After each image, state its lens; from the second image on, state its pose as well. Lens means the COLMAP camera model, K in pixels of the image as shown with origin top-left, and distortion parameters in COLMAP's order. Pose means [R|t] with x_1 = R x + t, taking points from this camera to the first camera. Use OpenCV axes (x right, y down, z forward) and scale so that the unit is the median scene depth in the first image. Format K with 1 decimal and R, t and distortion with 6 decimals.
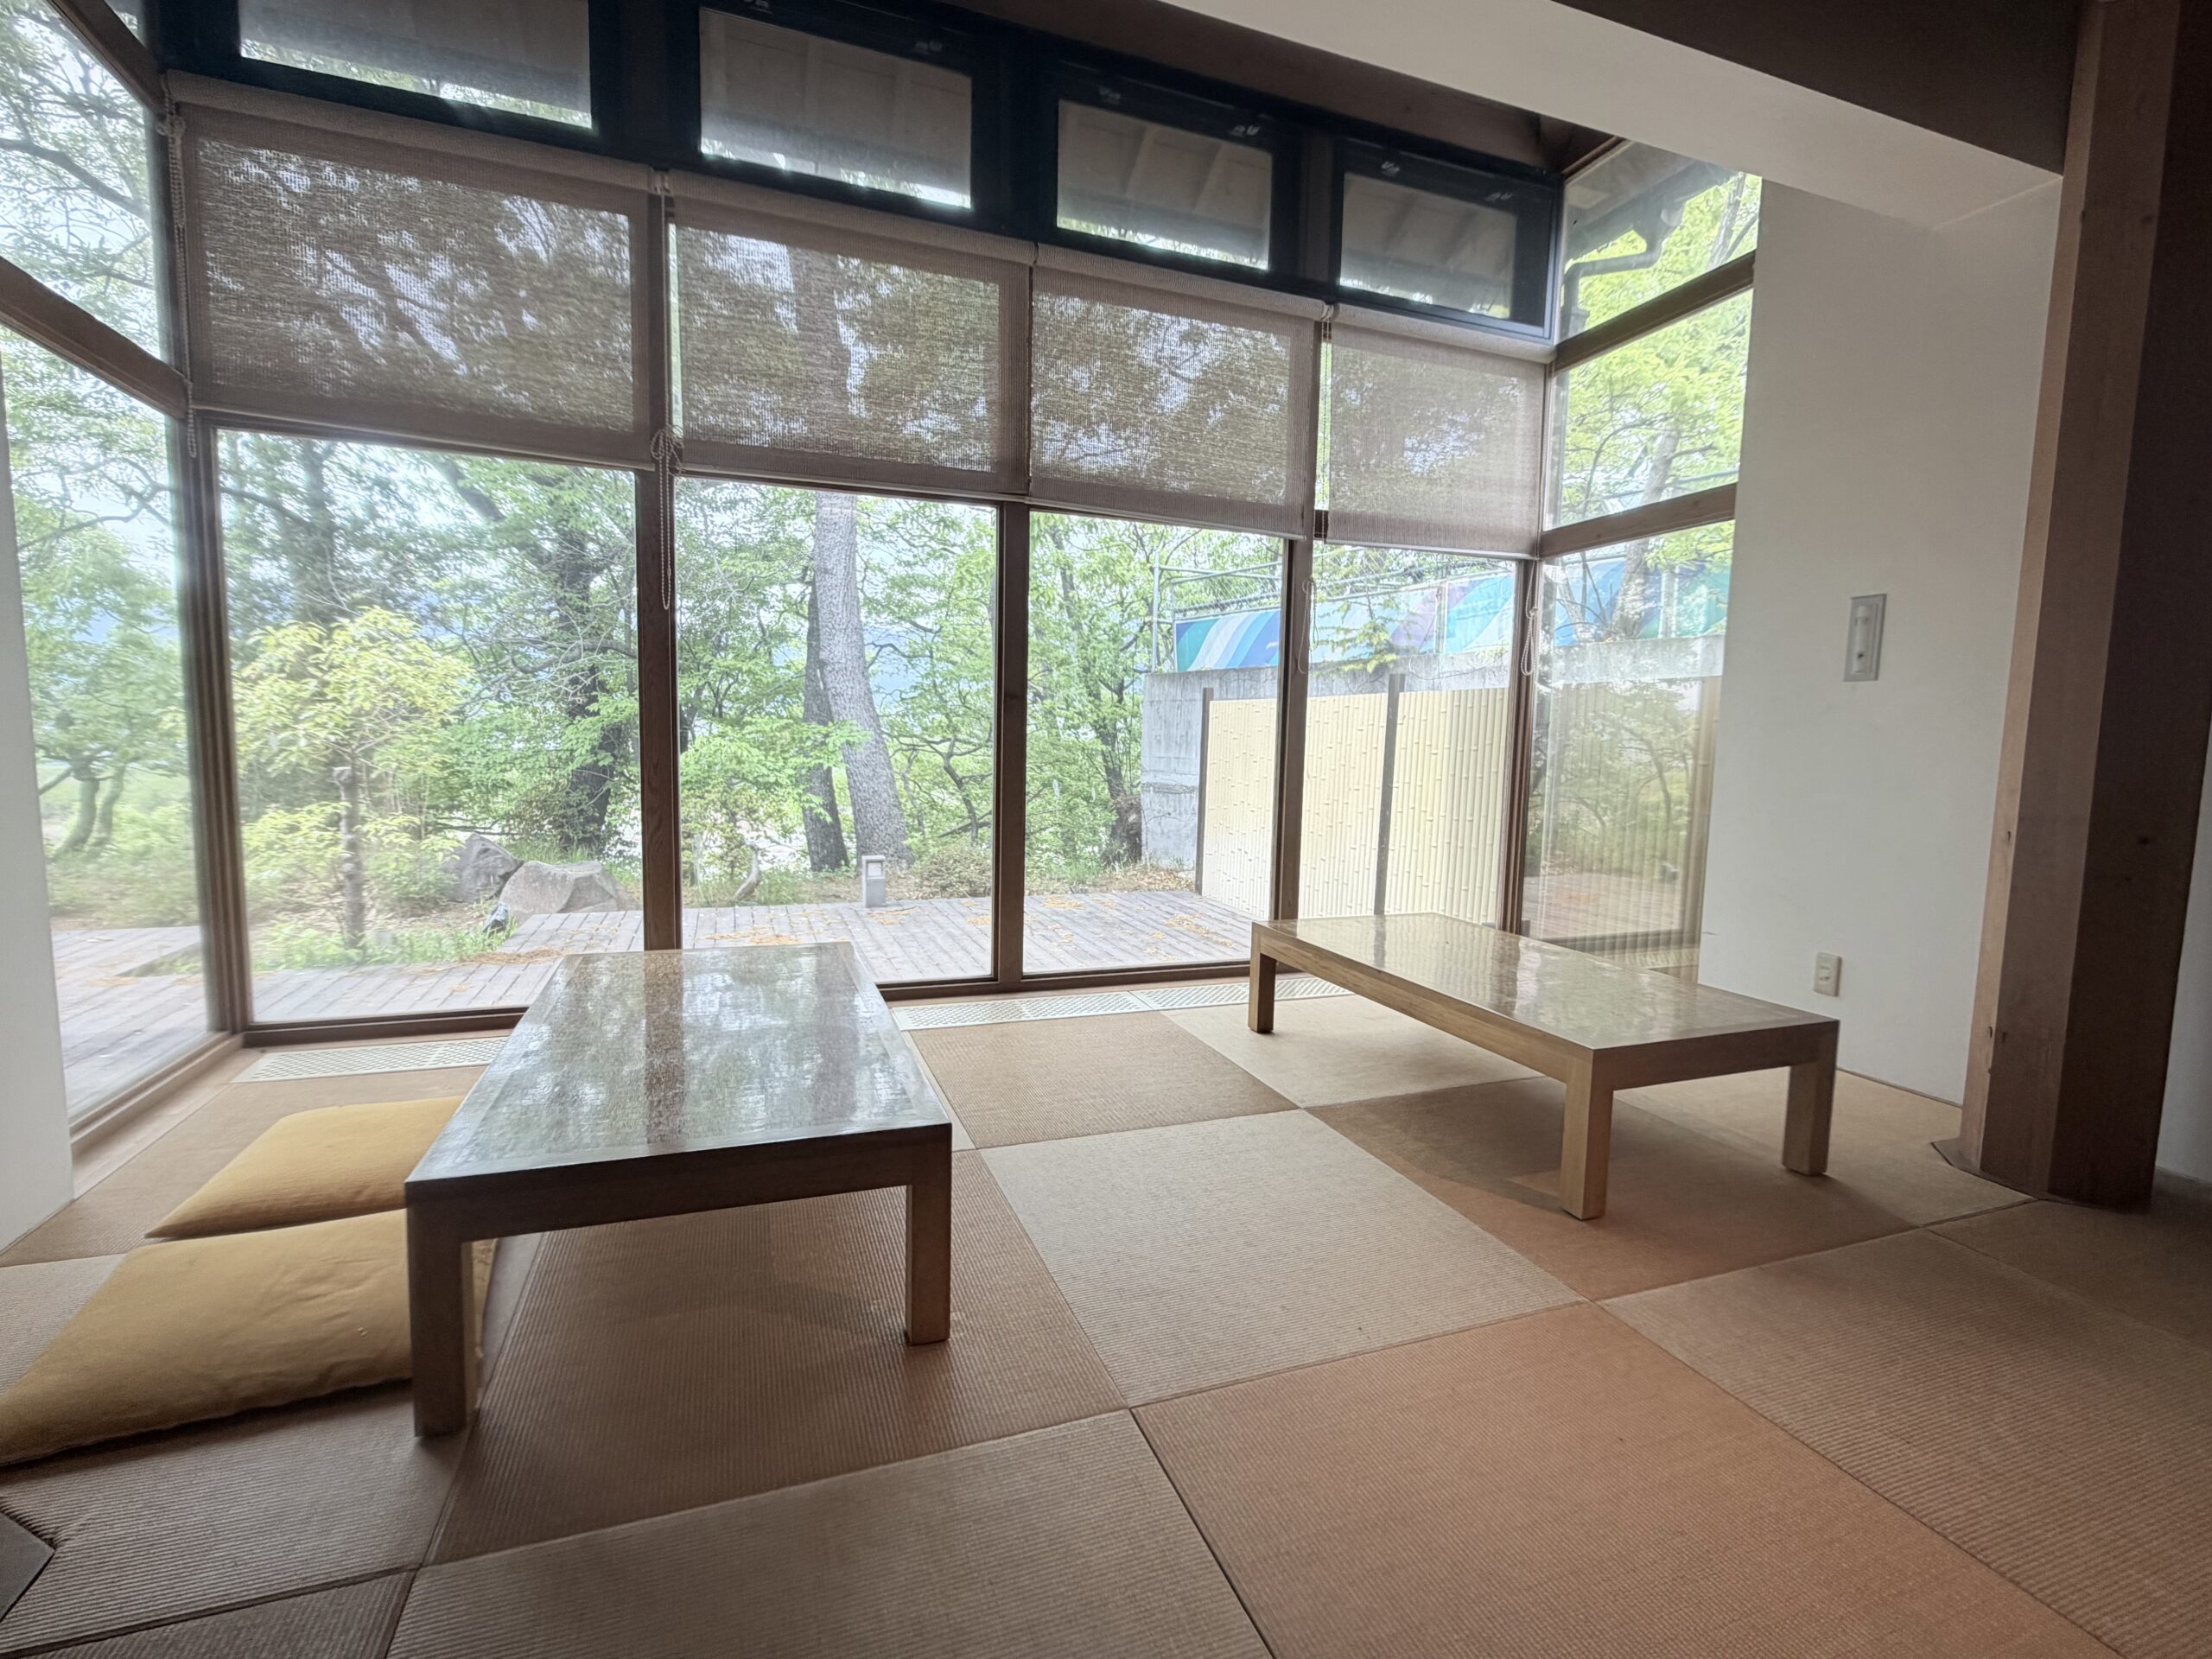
lens RADIAL K [[1013.9, 0, 1109.2], [0, 1013.9, 832.7], [0, 0, 1]] dist [-0.000042, 0.000160]
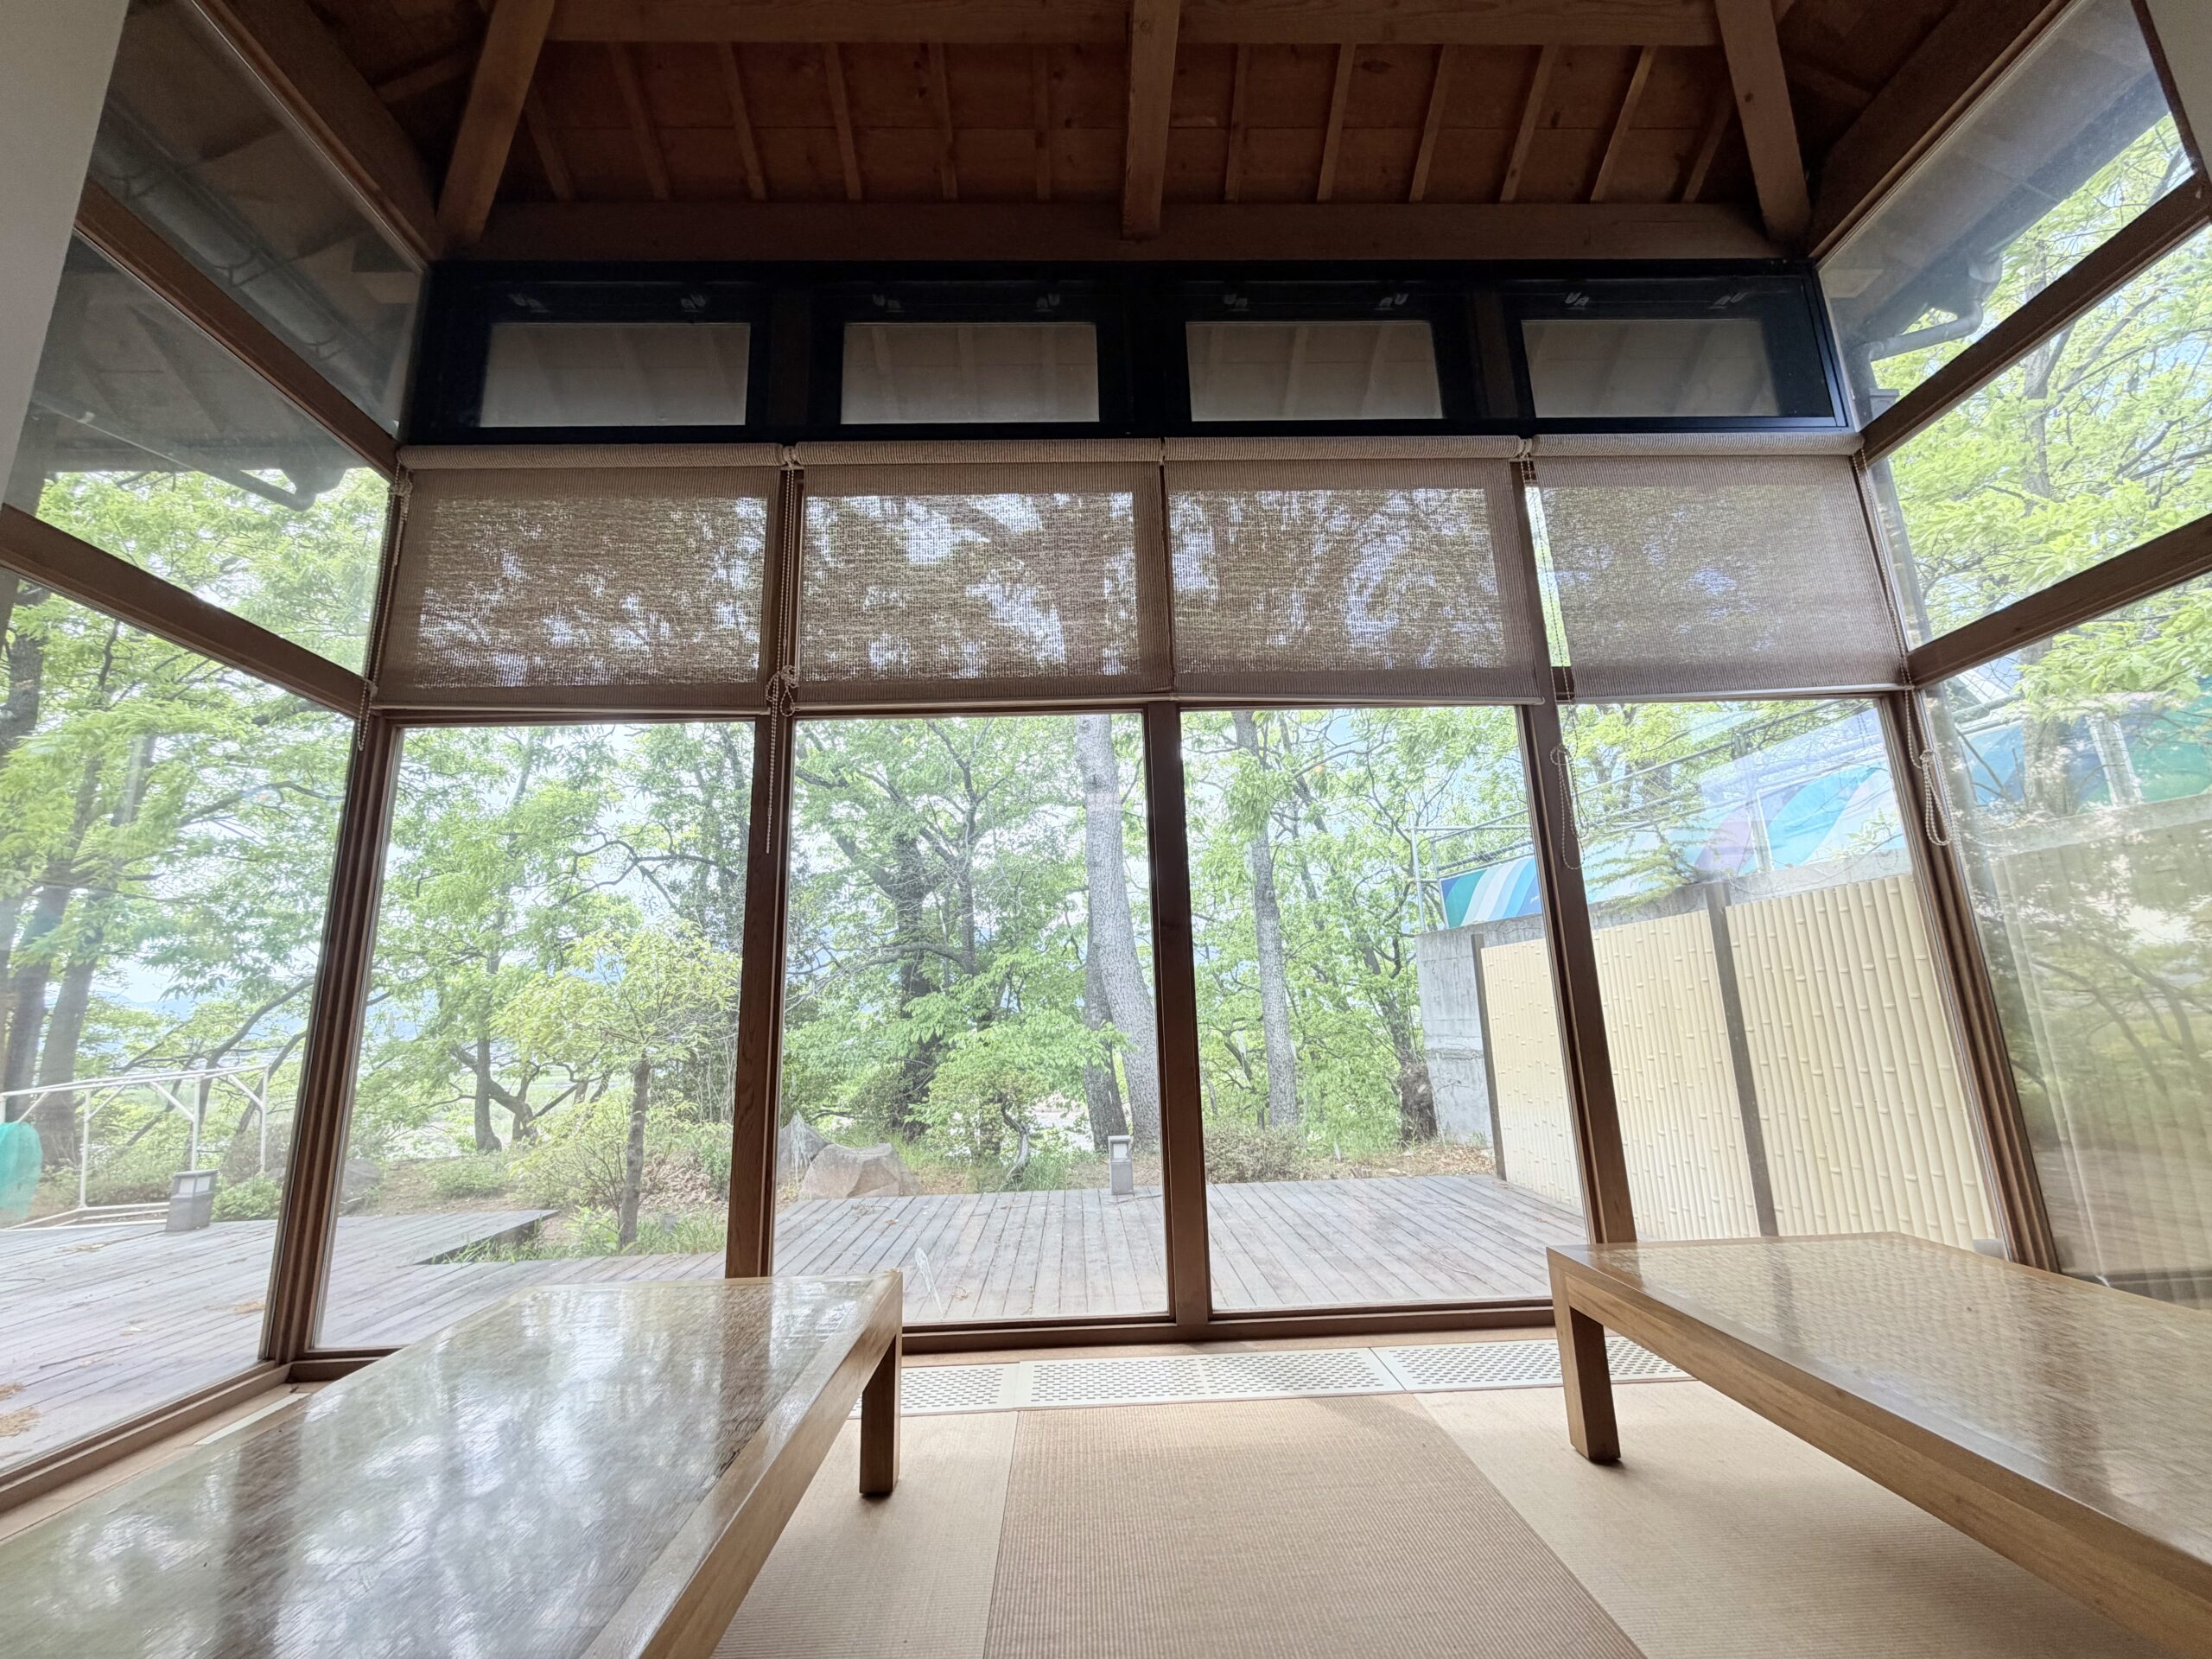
lens RADIAL K [[879.3, 0, 1102.2], [0, 879.3, 832.4], [0, 0, 1]] dist [-0.001770, 0.000518]
pose [[0.943777, -0.118696, -0.308540, 0.066211], [0.020253, 0.952326, -0.304410, 0.003764], [0.329963, 0.281046, 0.901187, 0.294141]]
